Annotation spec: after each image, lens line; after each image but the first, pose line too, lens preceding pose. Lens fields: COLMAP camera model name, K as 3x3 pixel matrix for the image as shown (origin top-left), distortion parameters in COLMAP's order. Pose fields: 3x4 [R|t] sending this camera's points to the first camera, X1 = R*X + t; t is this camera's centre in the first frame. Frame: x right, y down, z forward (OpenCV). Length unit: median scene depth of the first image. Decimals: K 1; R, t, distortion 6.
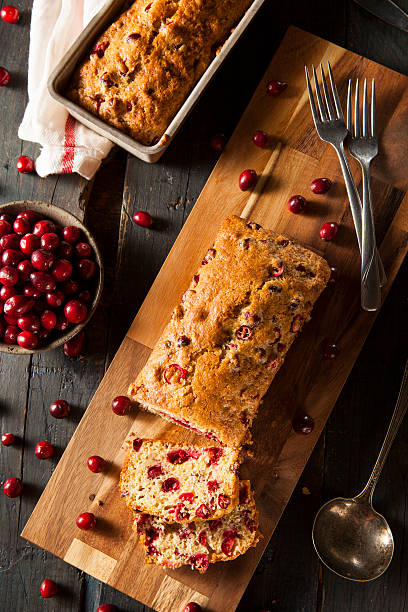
lens RADIAL K [[790.1, 0, 204.0], [0, 790.1, 306.0], [0, 0, 1]] dist [-0.013874, -0.013853]
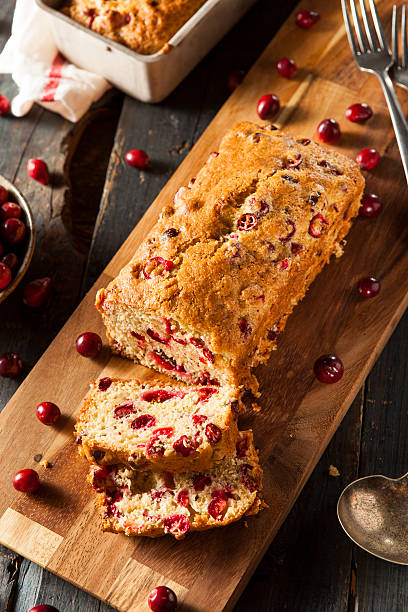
lens RADIAL K [[1215.3, 0, 204.0], [0, 1215.3, 306.0], [0, 0, 1]] dist [-0.046208, -0.015581]
pose [[0.996988, 0.022587, -0.074192, 0.095300], [-0.048125, 0.930364, -0.363466, 0.532177], [0.060816, 0.365942, 0.928649, -0.089986]]
